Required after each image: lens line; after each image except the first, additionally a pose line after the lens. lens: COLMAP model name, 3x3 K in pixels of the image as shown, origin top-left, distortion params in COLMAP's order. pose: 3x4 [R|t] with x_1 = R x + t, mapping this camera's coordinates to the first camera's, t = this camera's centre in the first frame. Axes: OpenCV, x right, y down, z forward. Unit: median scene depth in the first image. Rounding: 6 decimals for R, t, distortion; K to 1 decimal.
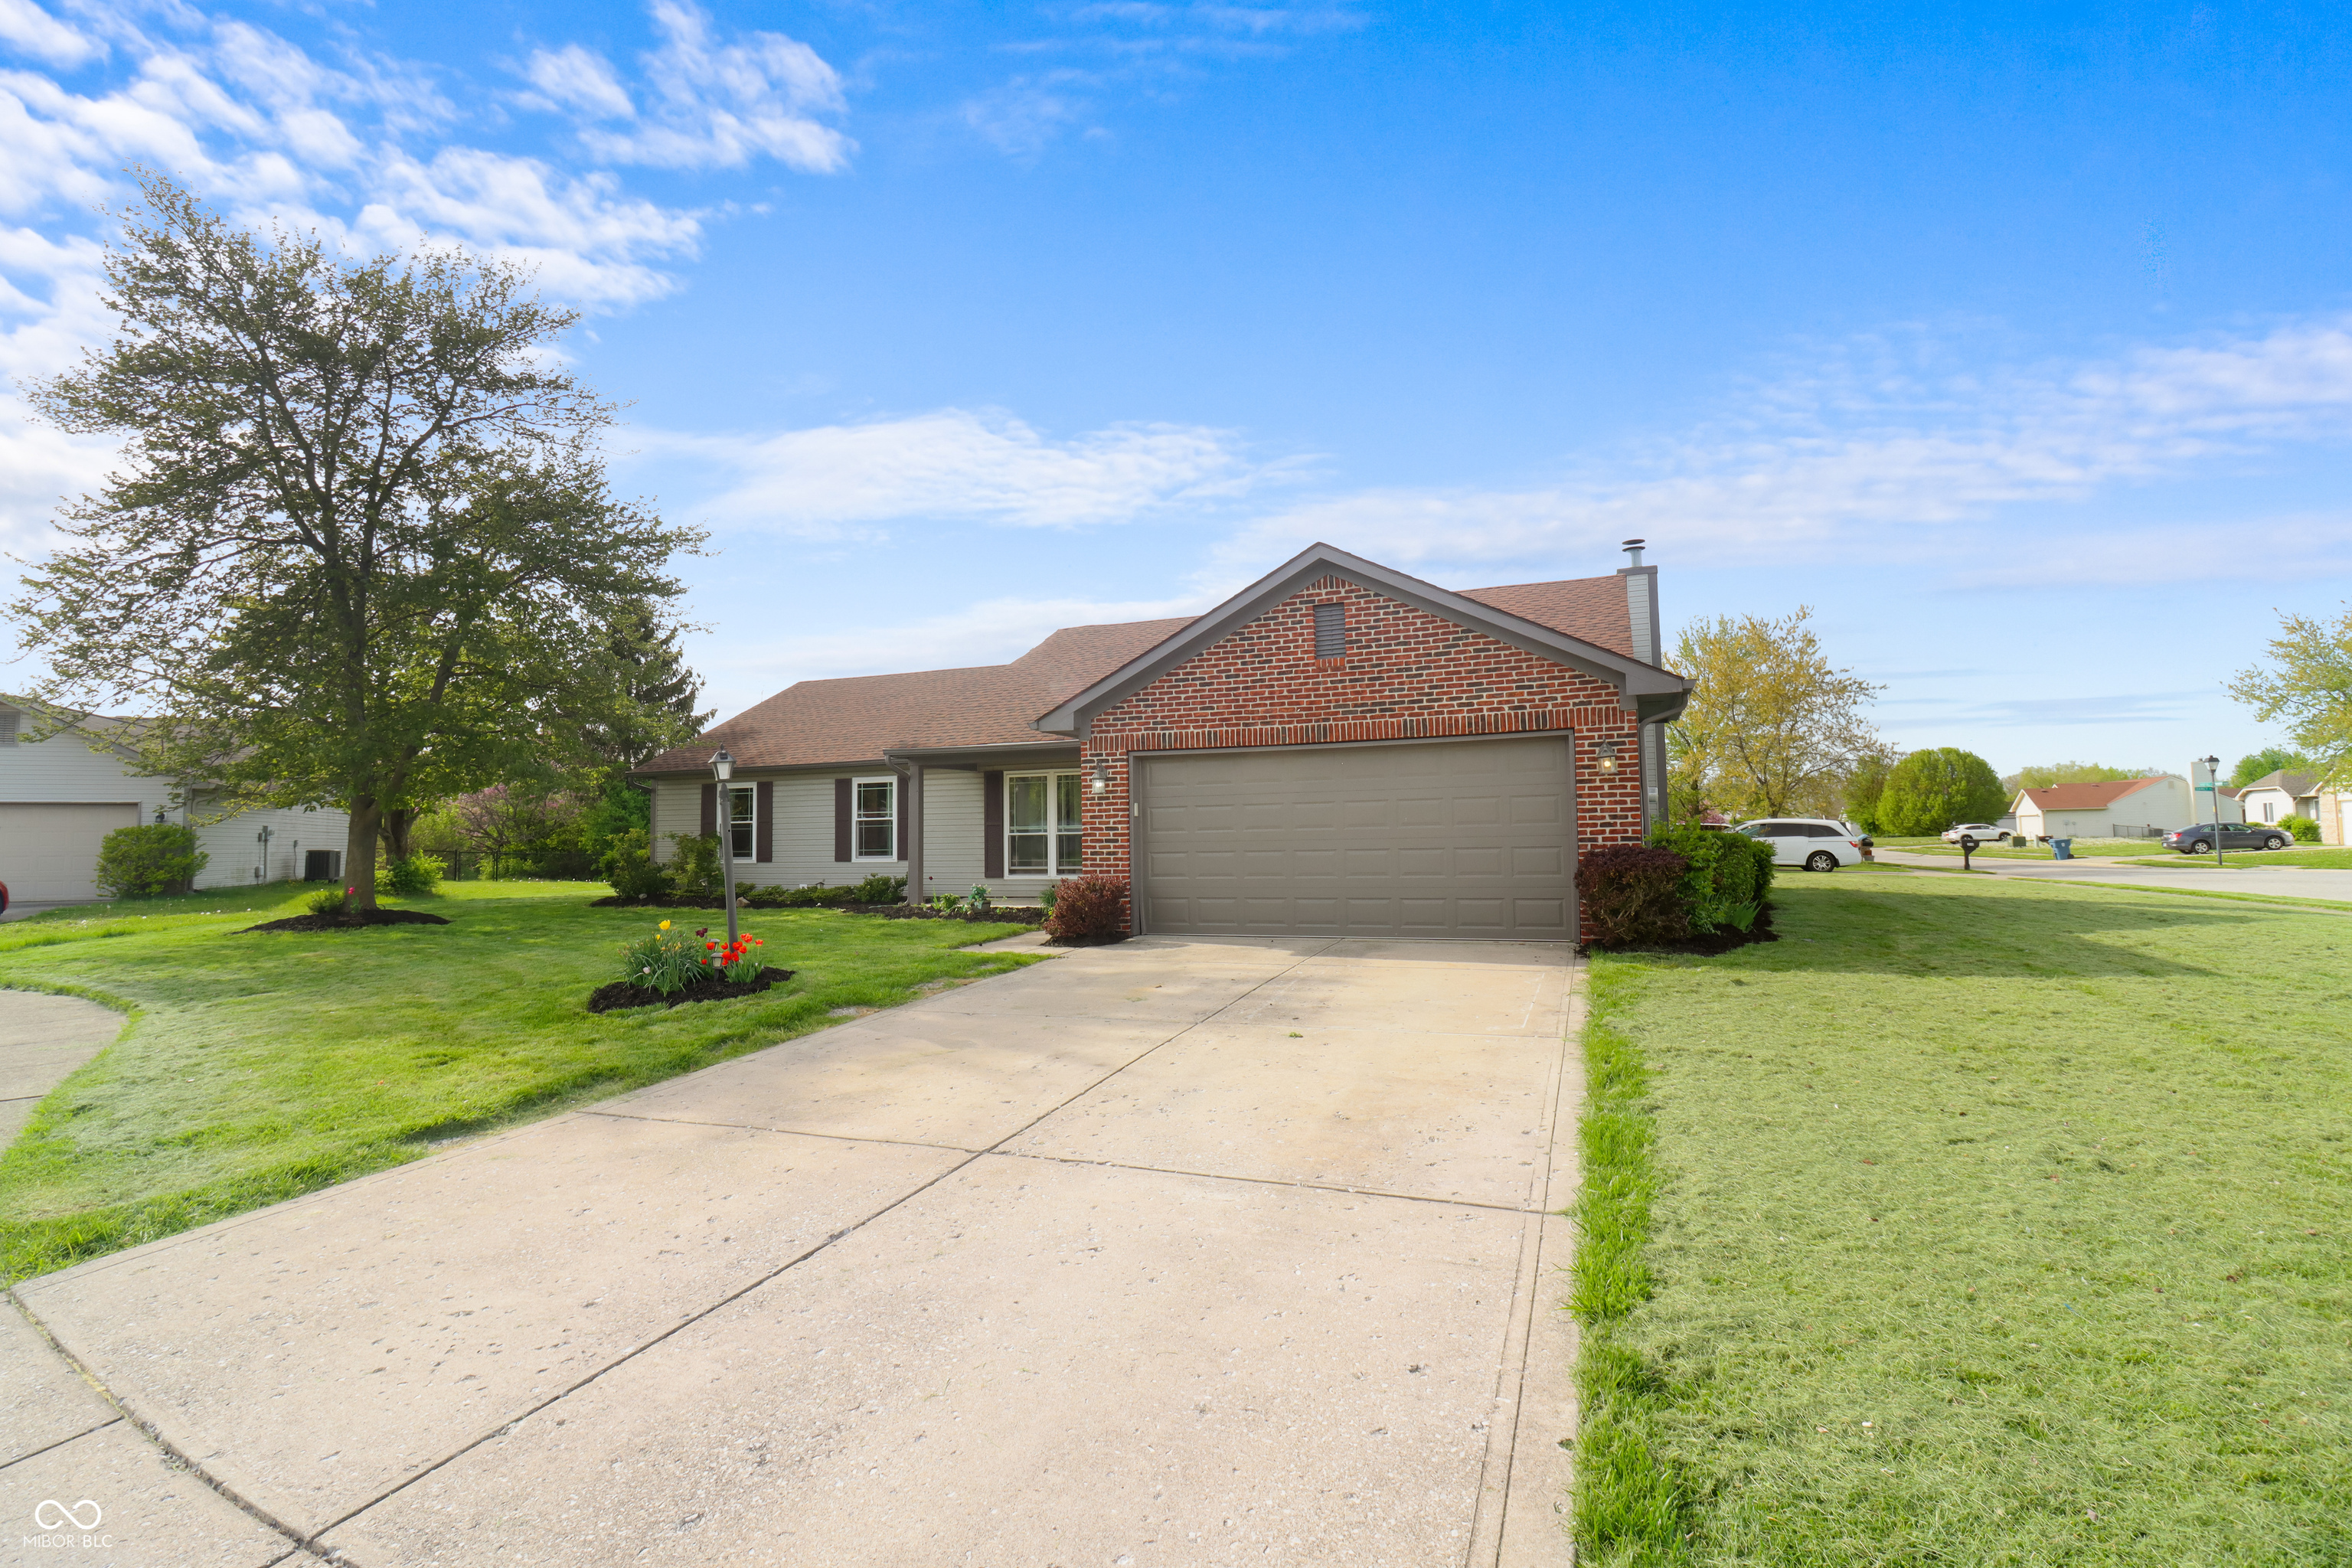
lens RADIAL K [[1092.6, 0, 1163.5], [0, 1092.6, 763.0], [0, 0, 1]] dist [0.008111, 0.000003]
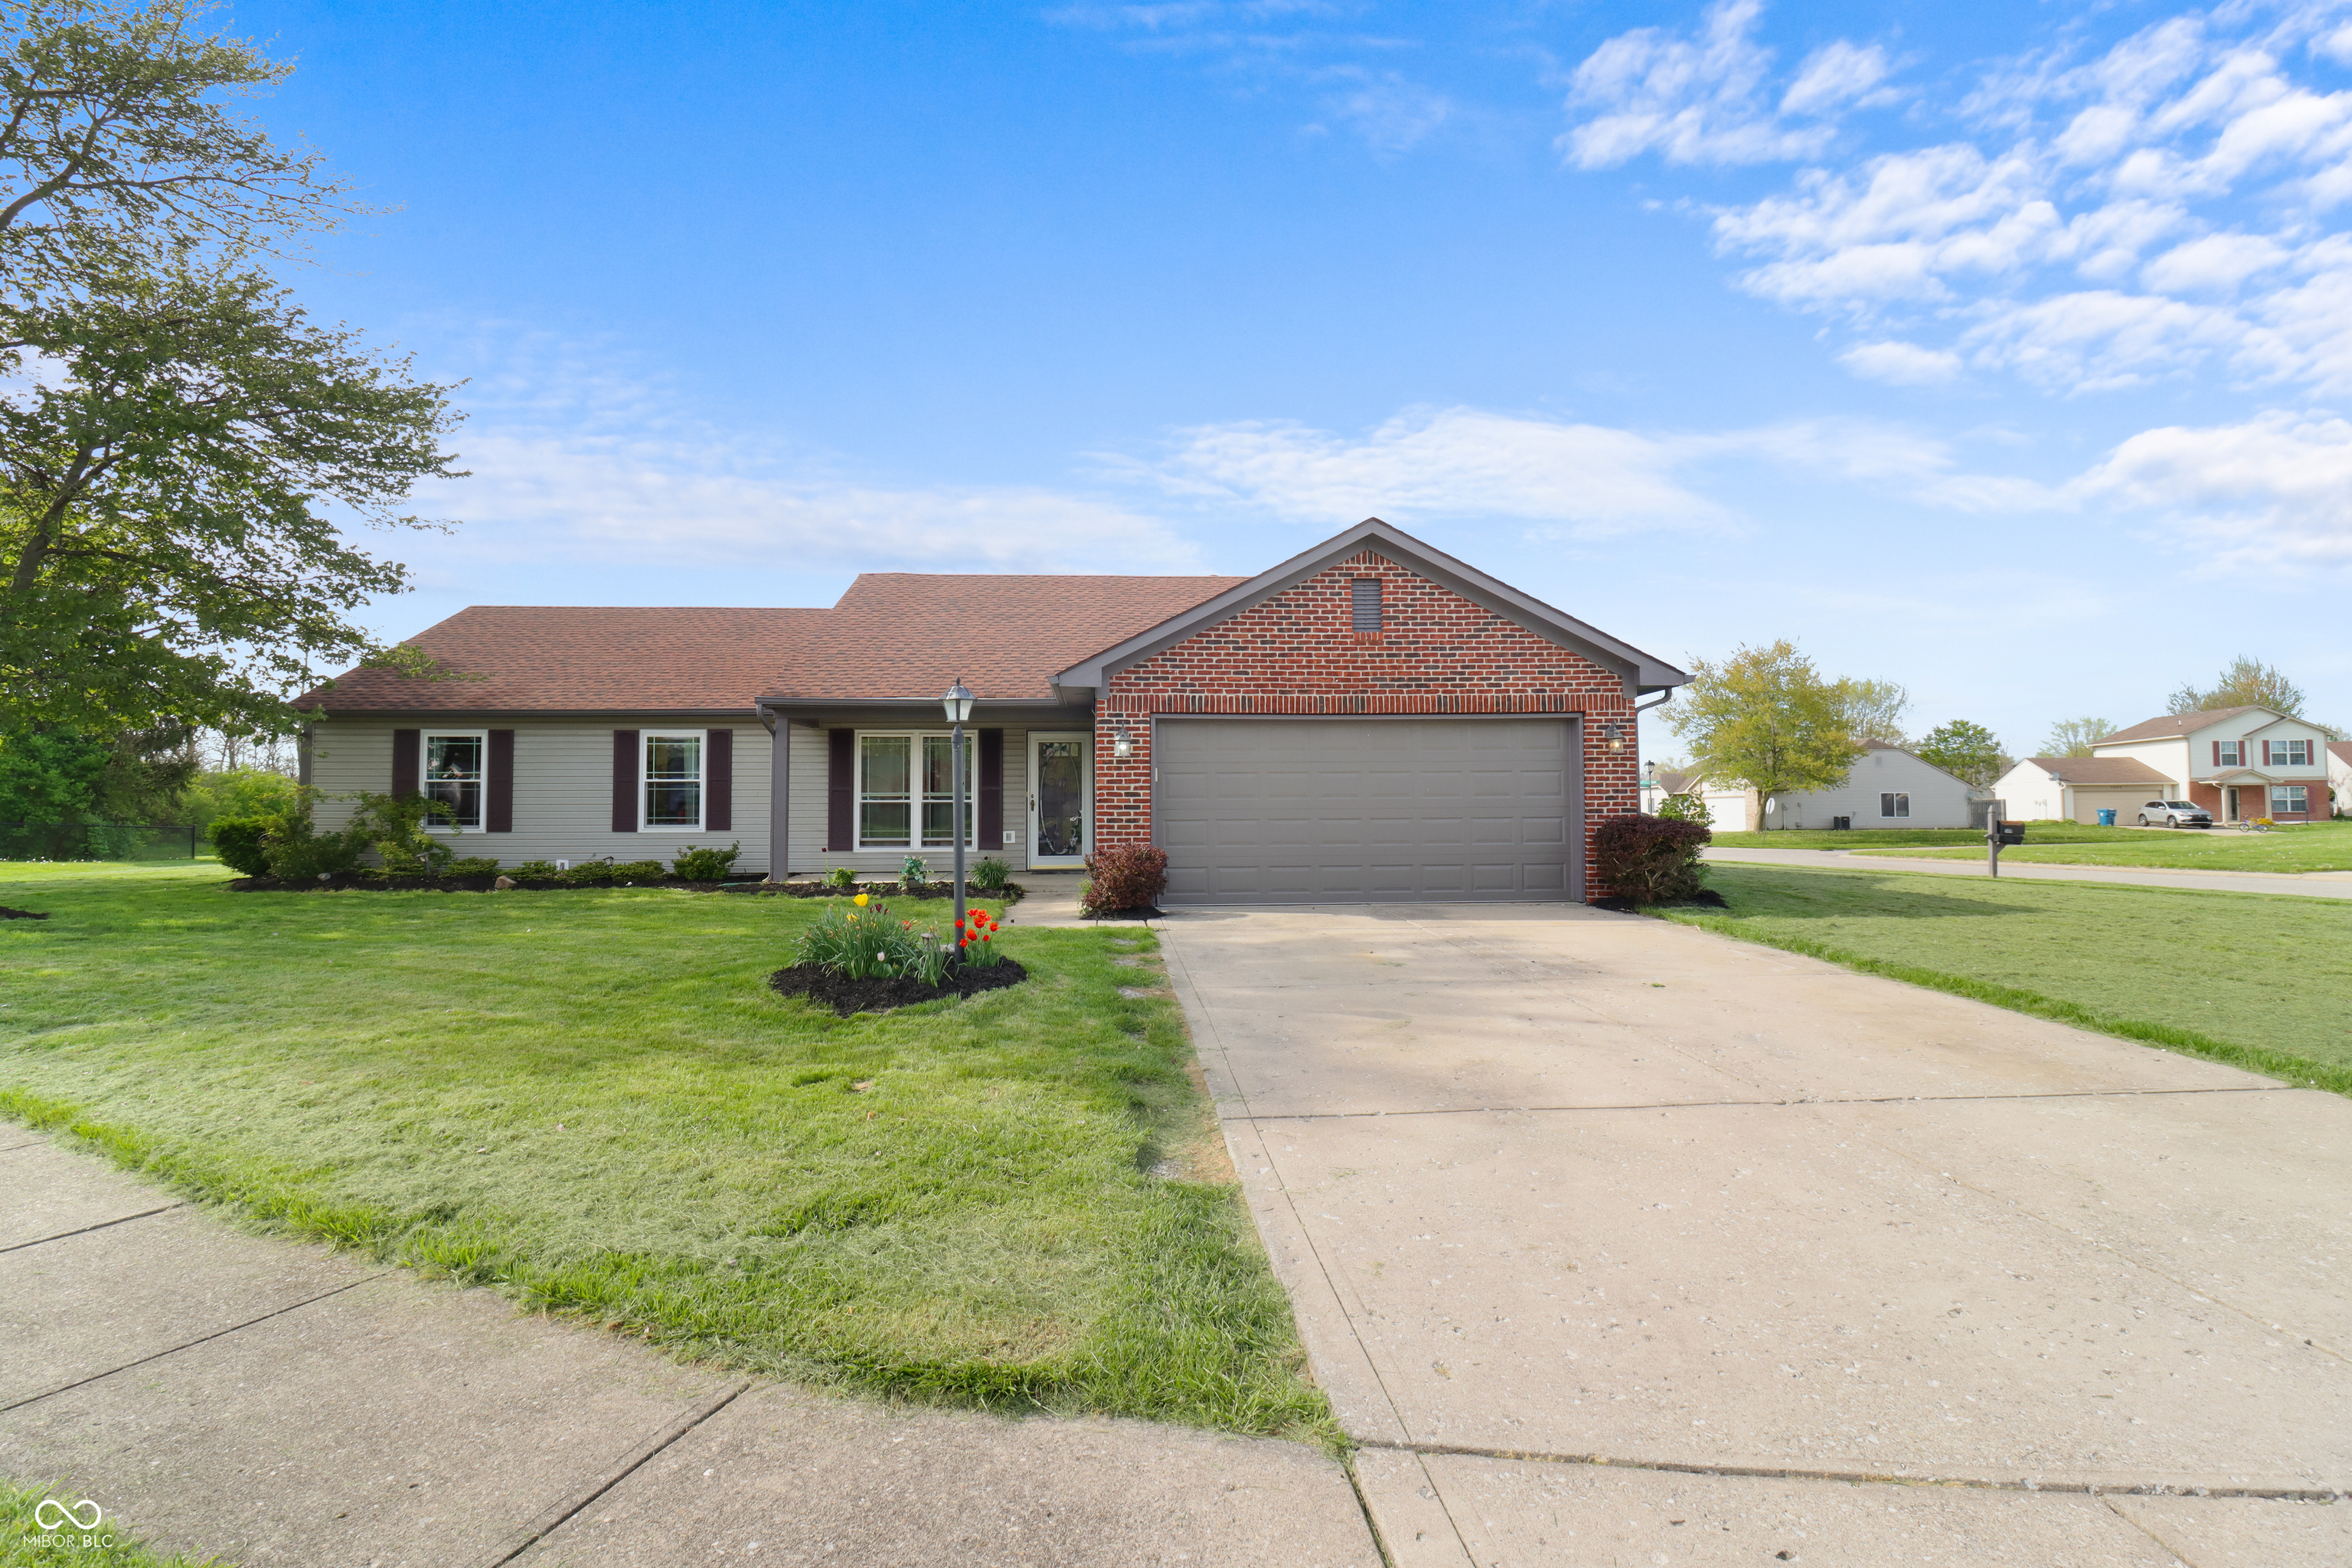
lens RADIAL K [[1112.7, 0, 1209.3], [0, 1112.7, 778.7], [0, 0, 1]] dist [0.002900, 0.000512]
pose [[0.908732, 0.026276, 0.416552, -0.264726], [-0.039909, 0.998914, 0.024055, 0.014432], [-0.415467, -0.038484, 0.908794, 0.067891]]
